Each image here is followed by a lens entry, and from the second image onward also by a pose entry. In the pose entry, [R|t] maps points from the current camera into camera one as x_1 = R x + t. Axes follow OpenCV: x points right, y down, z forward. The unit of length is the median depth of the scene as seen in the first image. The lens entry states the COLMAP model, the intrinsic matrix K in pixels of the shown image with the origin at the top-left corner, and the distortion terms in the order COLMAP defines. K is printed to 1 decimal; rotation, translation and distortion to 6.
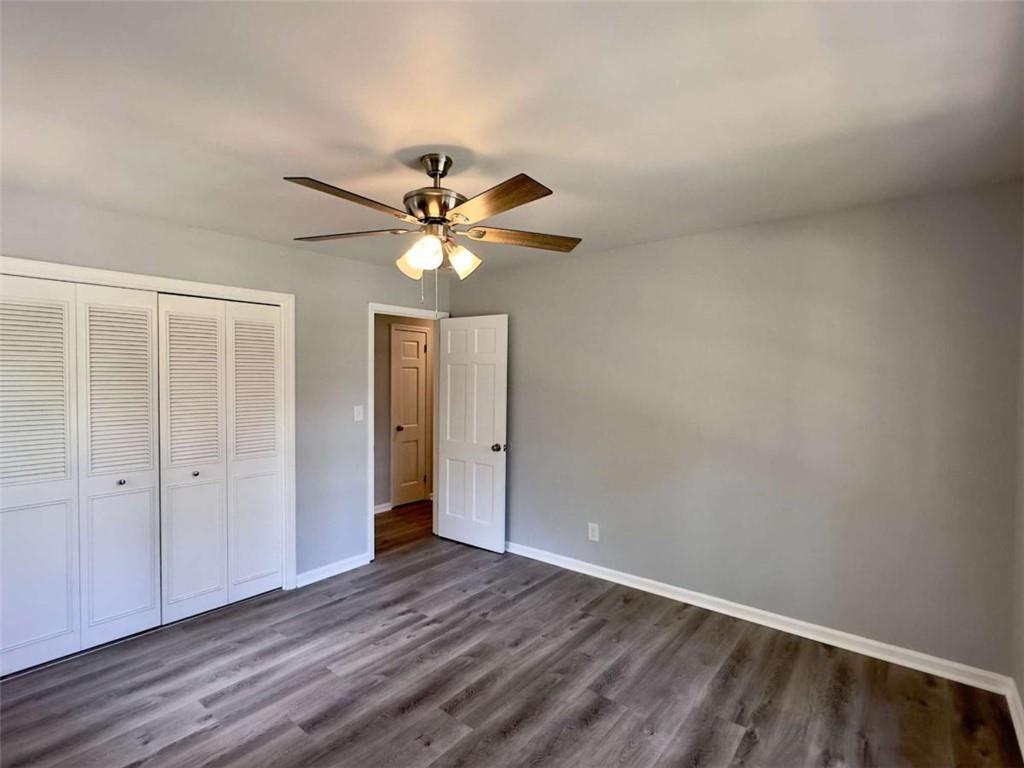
lens RADIAL K [[502.8, 0, 512.0], [0, 502.8, 384.0], [0, 0, 1]] dist [-0.000444, -0.000496]
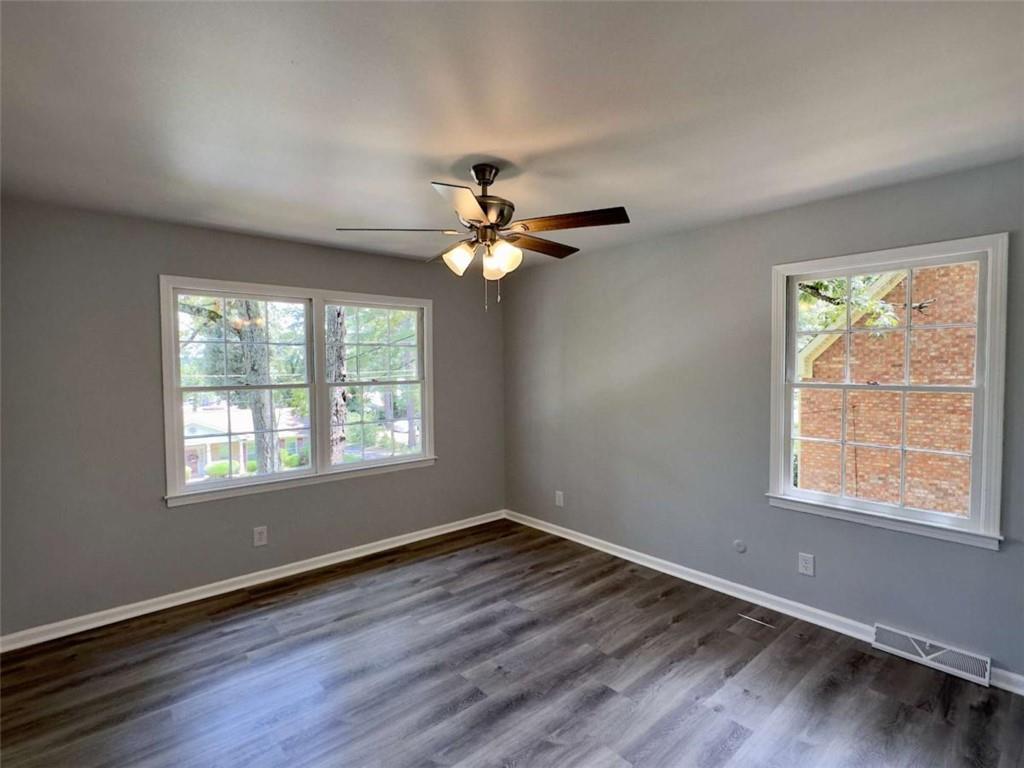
lens RADIAL K [[502.8, 0, 512.0], [0, 502.8, 384.0], [0, 0, 1]] dist [-0.000444, -0.000496]
pose [[-0.986488, 0.003852, 0.163789, -0.308382], [0.011649, 0.998842, 0.046674, -0.021938], [-0.163420, 0.047951, -0.985391, 1.667453]]
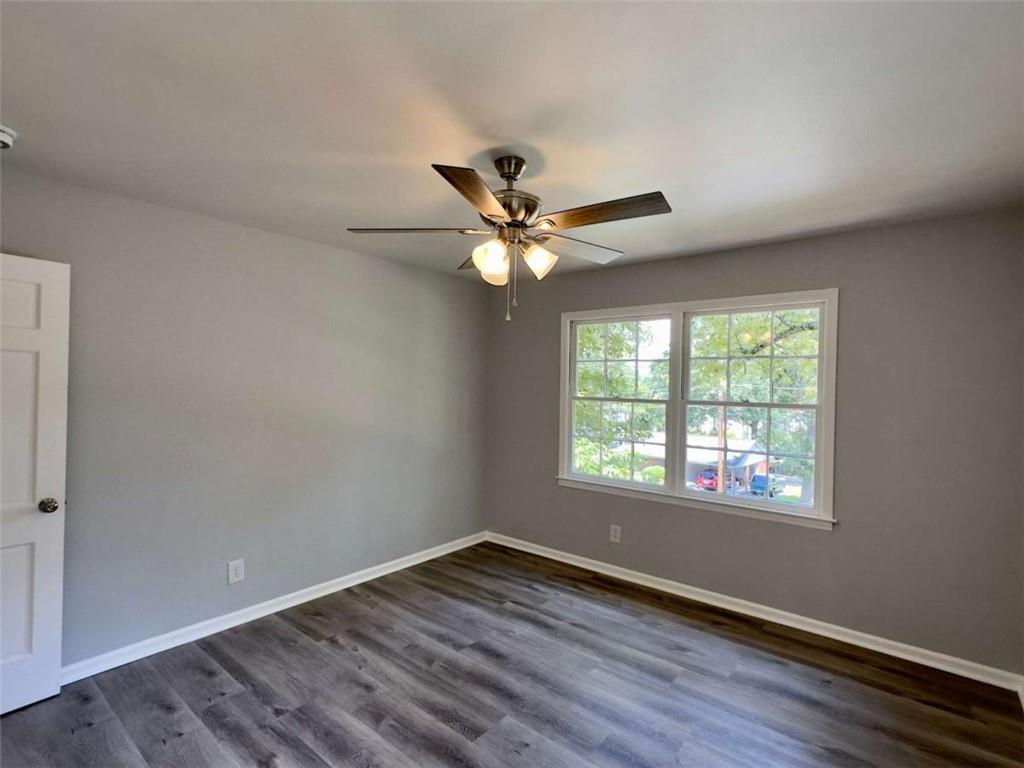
lens RADIAL K [[502.8, 0, 512.0], [0, 502.8, 384.0], [0, 0, 1]] dist [-0.000444, -0.000496]
pose [[0.000239, -0.002674, 0.999996, -0.907905], [-0.002795, 0.999993, 0.002675, -0.010545], [-0.999996, -0.002796, 0.000232, 0.794255]]
